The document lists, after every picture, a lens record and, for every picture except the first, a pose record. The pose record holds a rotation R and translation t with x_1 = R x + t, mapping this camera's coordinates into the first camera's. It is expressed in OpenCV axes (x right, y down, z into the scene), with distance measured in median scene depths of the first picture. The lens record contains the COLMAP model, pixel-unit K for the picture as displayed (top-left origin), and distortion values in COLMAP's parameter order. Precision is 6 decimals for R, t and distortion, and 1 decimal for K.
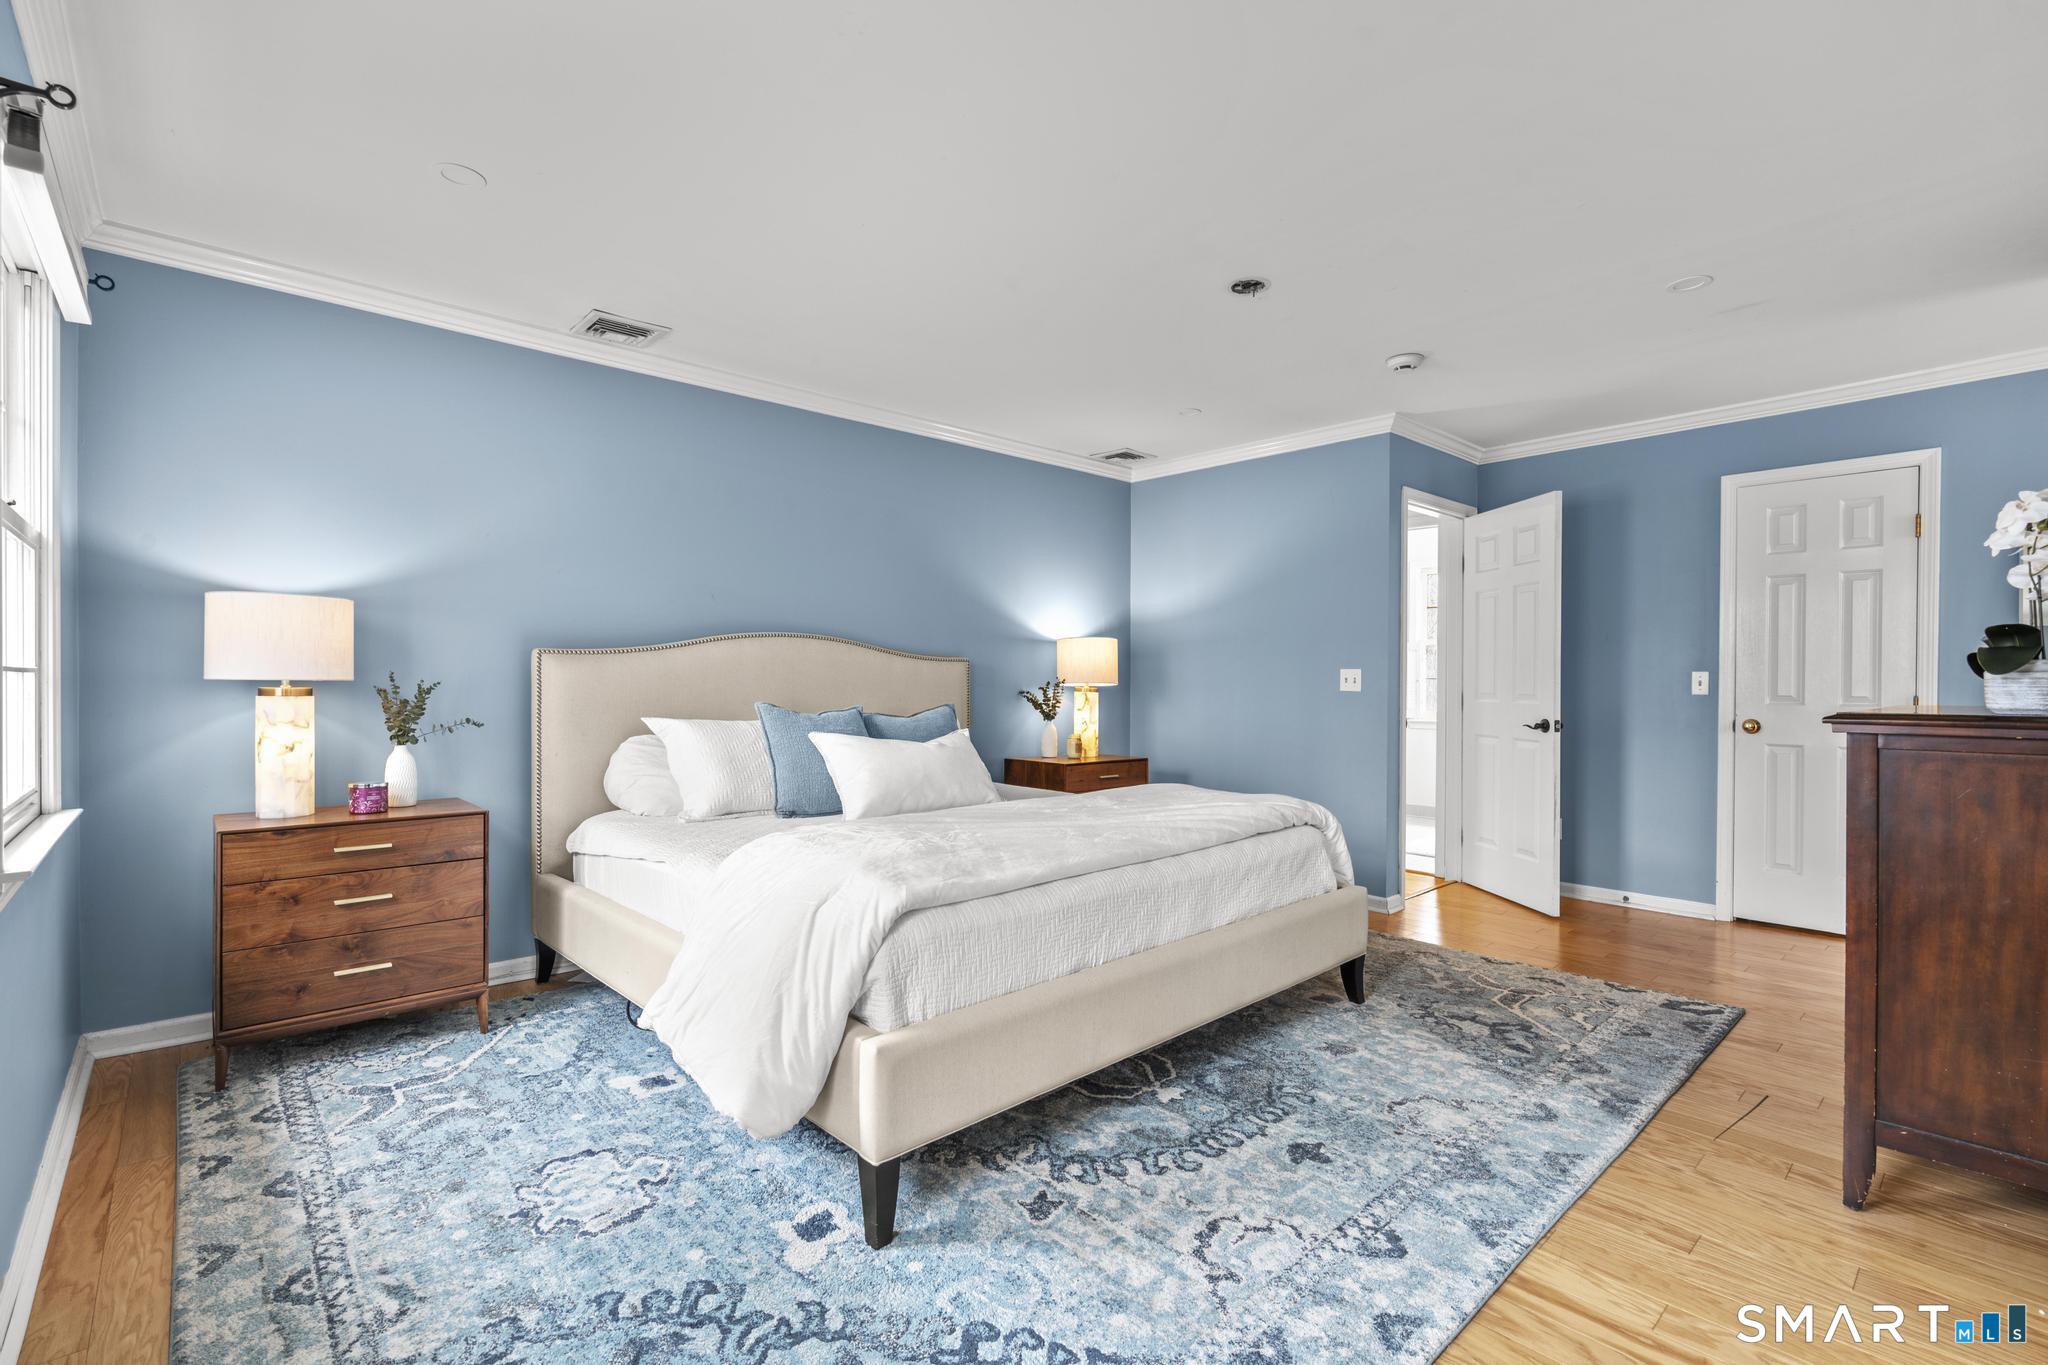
lens RADIAL K [[922.0, 0, 1015.3], [0, 922.0, 685.1], [0, 0, 1]] dist [0.001725, 0.000164]
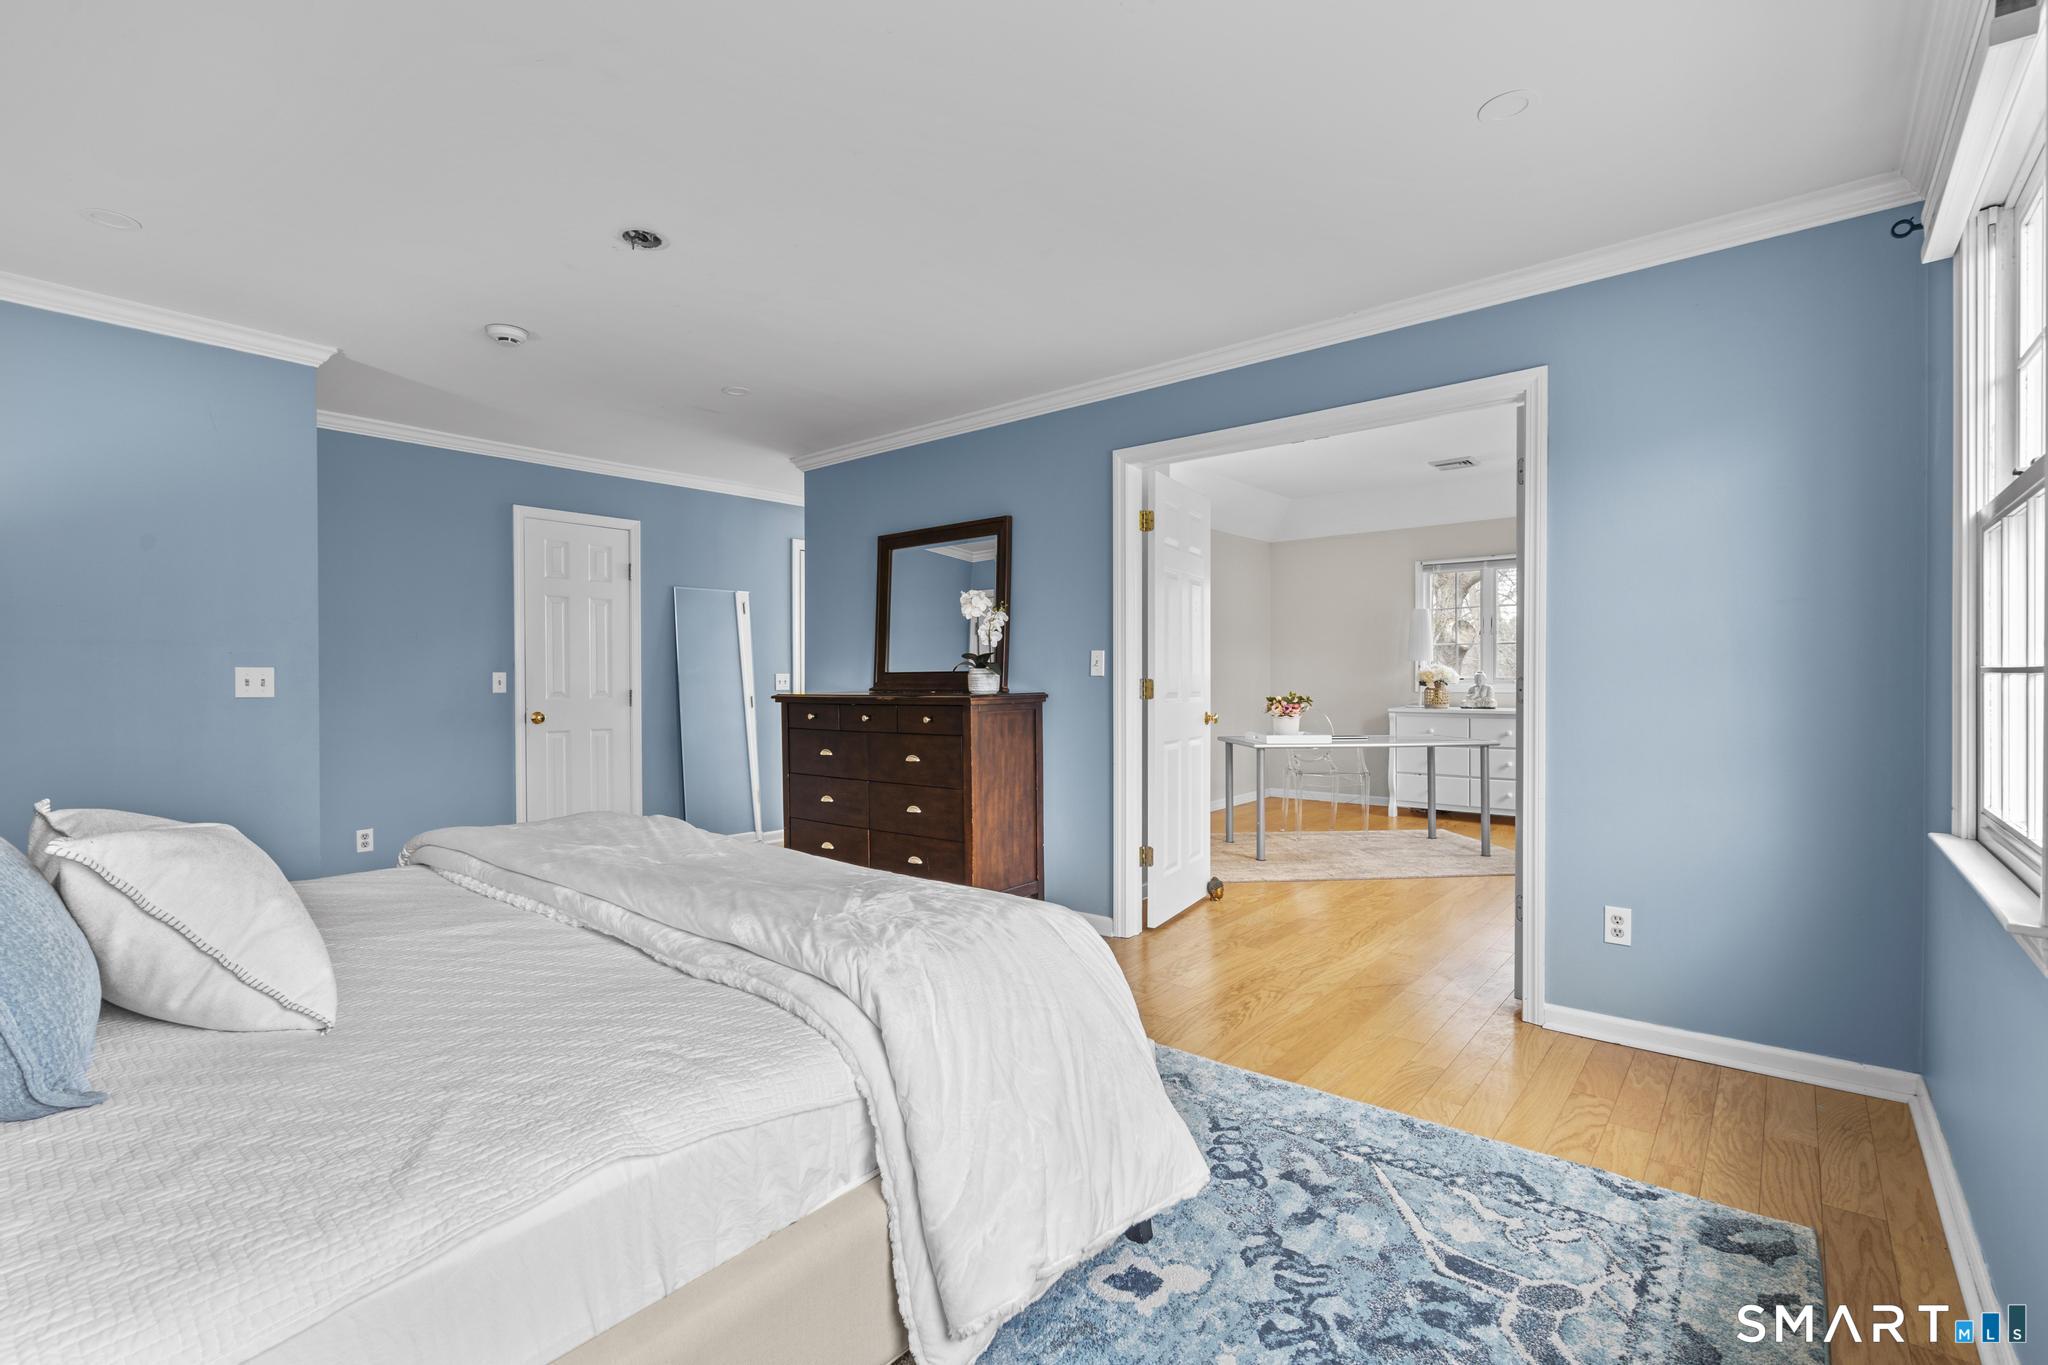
lens RADIAL K [[922.0, 0, 1015.3], [0, 922.0, 685.1], [0, 0, 1]] dist [0.001725, 0.000164]
pose [[-0.138671, -0.009990, 0.990288, -1.169199], [0.010606, 0.999877, 0.011572, -0.013633], [-0.990282, 0.012107, -0.138548, 1.321732]]
